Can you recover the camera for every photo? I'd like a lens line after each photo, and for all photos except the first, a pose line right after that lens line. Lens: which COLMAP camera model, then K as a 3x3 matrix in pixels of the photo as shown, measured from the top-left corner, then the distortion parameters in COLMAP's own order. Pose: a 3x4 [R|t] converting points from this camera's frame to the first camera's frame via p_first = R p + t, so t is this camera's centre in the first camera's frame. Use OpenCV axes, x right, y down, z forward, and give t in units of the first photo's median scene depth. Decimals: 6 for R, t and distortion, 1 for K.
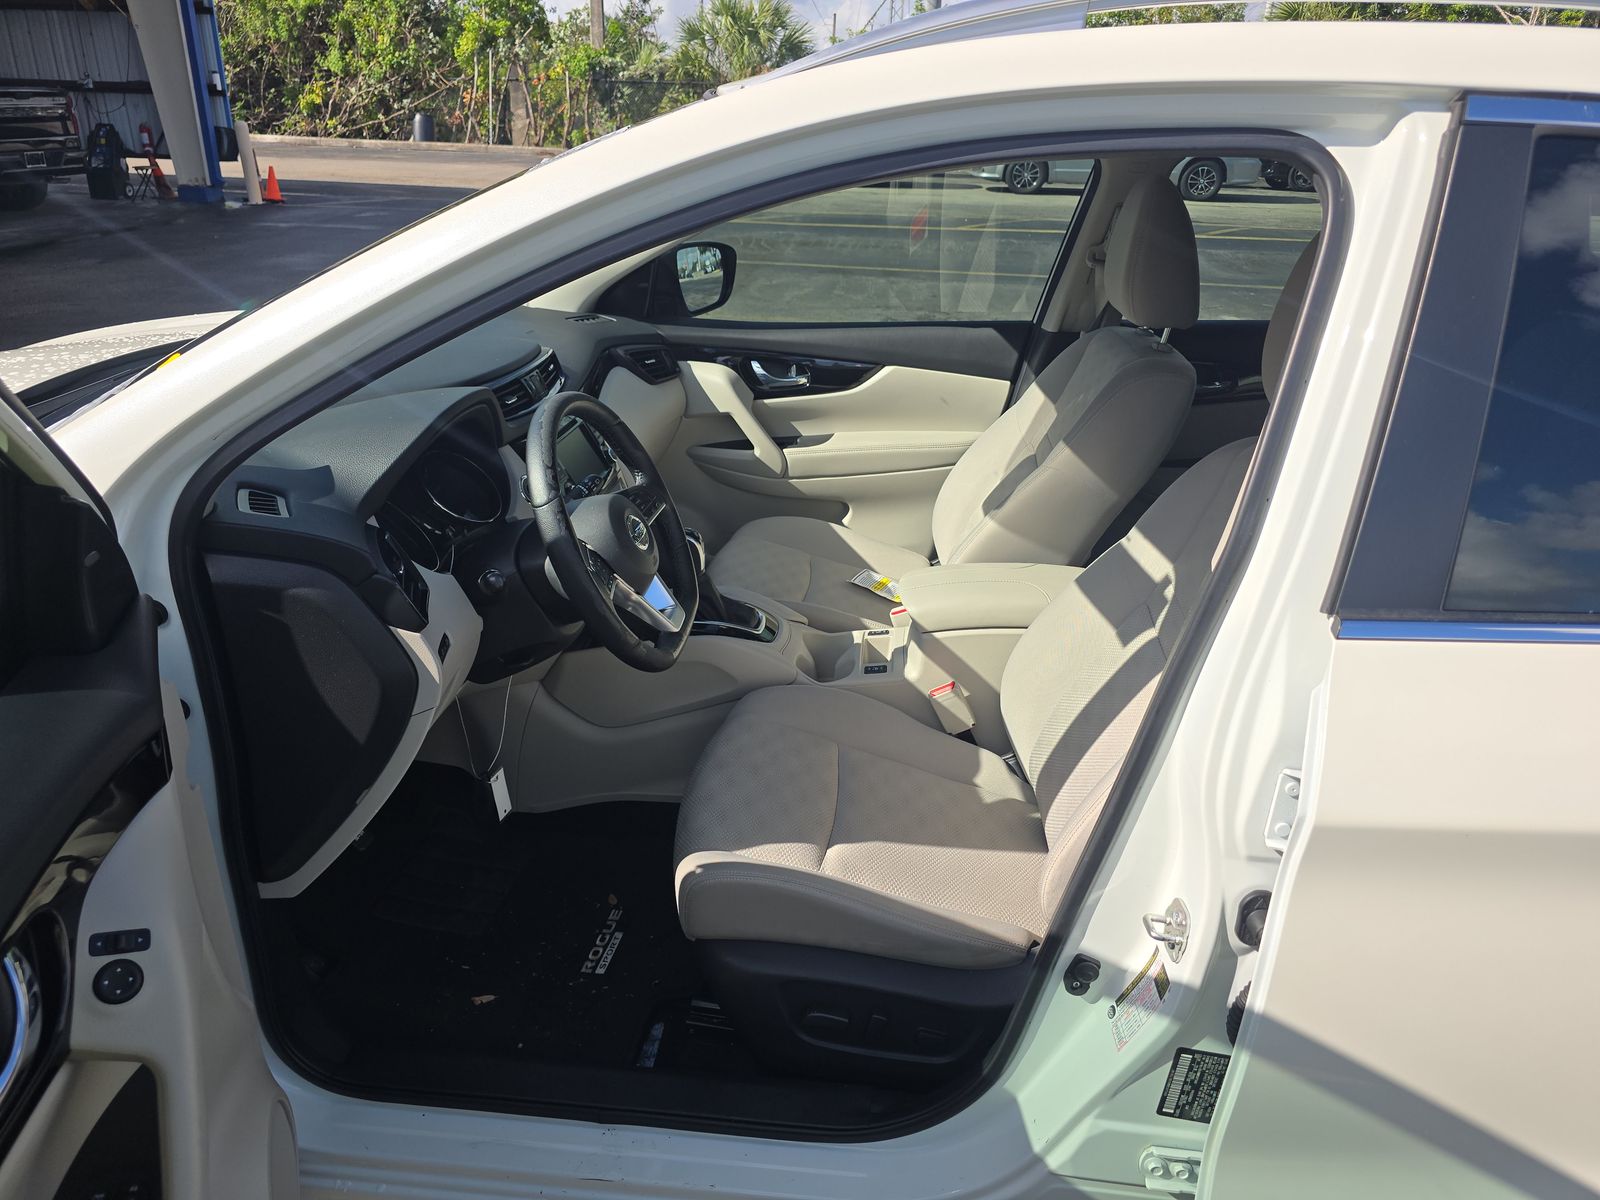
lens RADIAL K [[1083.8, 0, 801.4], [0, 1083.8, 601.7], [0, 0, 1]] dist [0.037015, -0.032694]
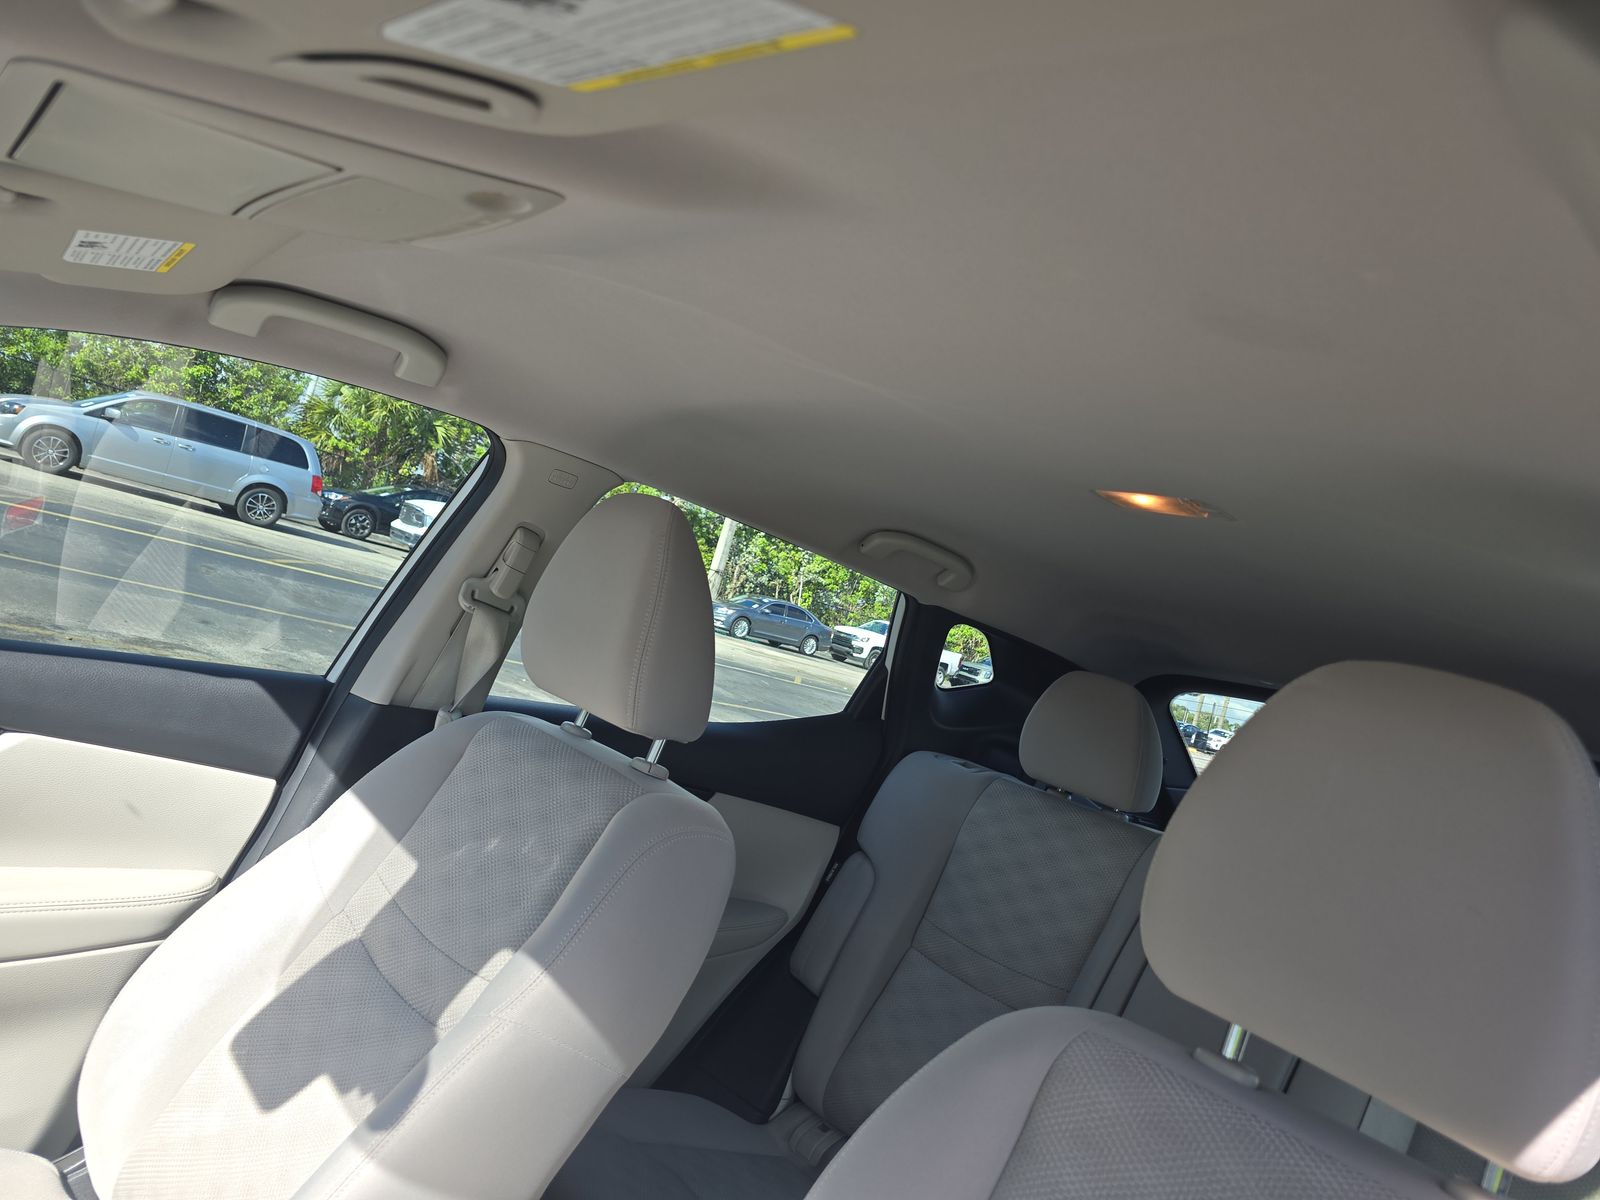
lens RADIAL K [[1083.8, 0, 797.1], [0, 1083.8, 603.8], [0, 0, 1]] dist [0.037015, -0.032694]
pose [[0.667394, 0.165249, 0.726139, -0.046041], [0.055248, 0.961396, -0.269564, -0.124960], [-0.742652, 0.220023, 0.632501, 0.439050]]
